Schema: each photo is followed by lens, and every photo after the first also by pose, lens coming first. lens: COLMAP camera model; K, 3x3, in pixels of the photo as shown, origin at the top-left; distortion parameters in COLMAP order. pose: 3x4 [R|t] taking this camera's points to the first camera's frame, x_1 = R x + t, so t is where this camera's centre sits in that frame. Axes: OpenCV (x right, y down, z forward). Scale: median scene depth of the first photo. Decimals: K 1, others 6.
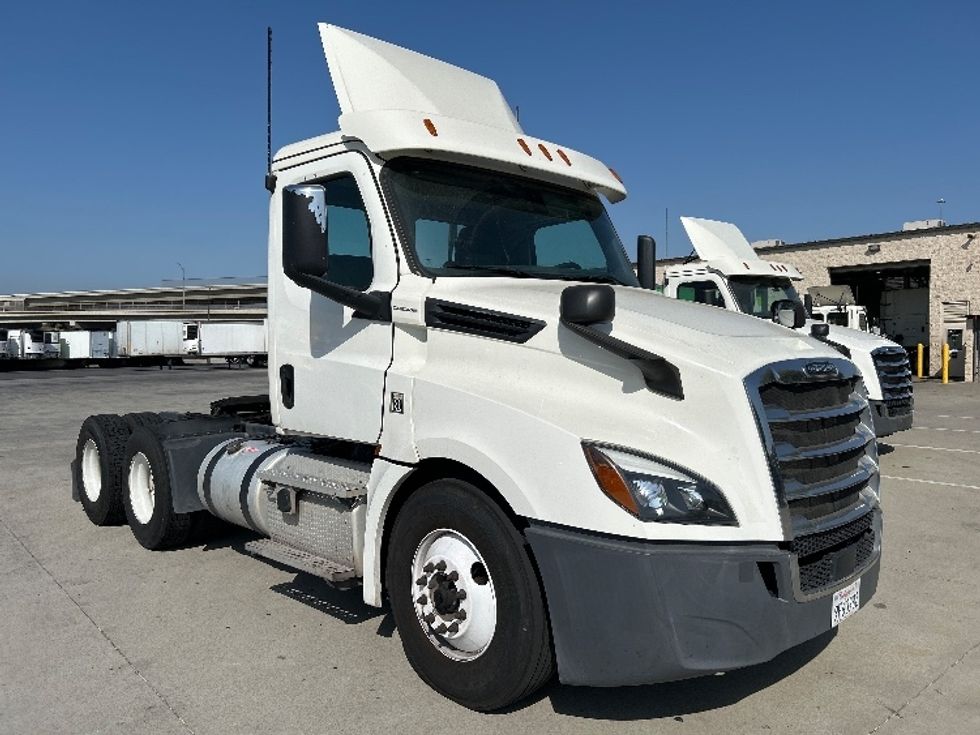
lens RADIAL K [[741.0, 0, 490.0], [0, 741.0, 367.5], [0, 0, 1]] dist [0.056466, 0.000432]
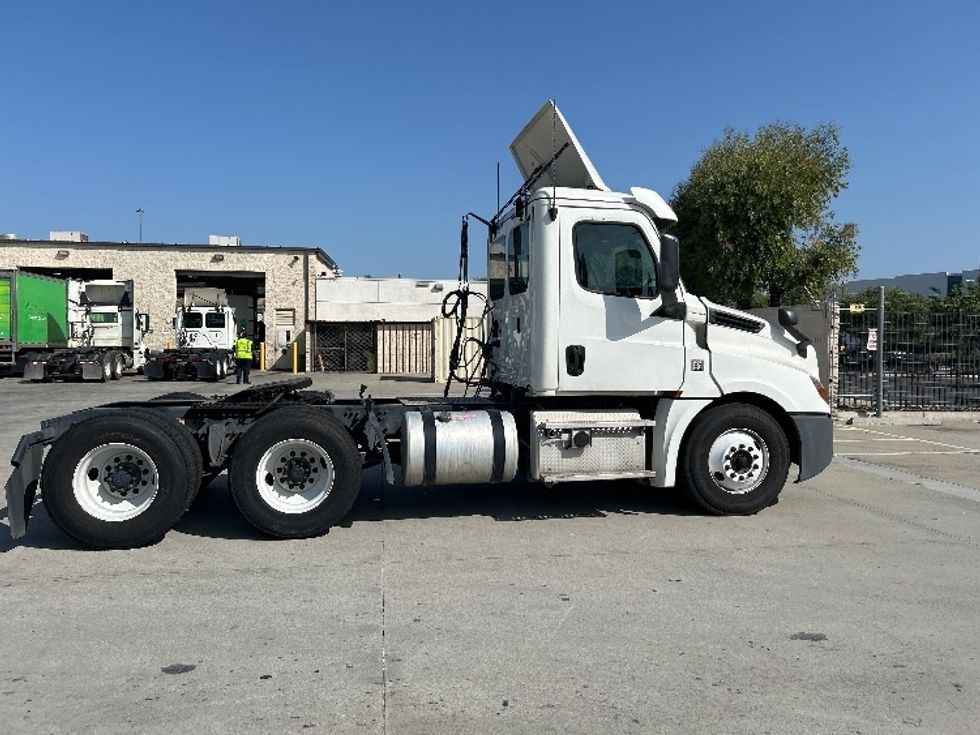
lens RADIAL K [[740.7, 0, 490.0], [0, 740.7, 367.5], [0, 0, 1]] dist [0.015024, -0.002084]
pose [[0.543102, -0.017356, 0.839488, -1.716402], [0.016179, 0.999817, 0.010204, 0.023285], [-0.839511, 0.008041, 0.543283, 0.409062]]
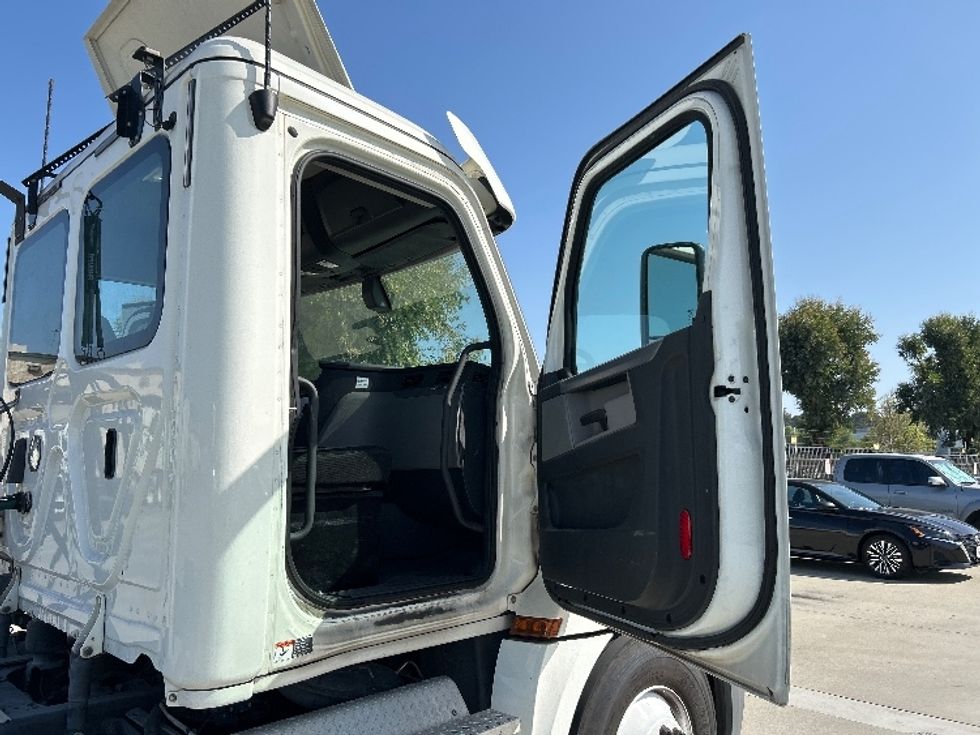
lens RADIAL K [[740.7, 0, 490.0], [0, 740.7, 367.5], [0, 0, 1]] dist [0.015024, -0.002084]
pose [[-0.003003, 0.136812, 0.990592, -0.811954], [0.031222, 0.990127, -0.136653, -0.034626], [-0.999508, 0.030518, -0.007245, 0.992596]]
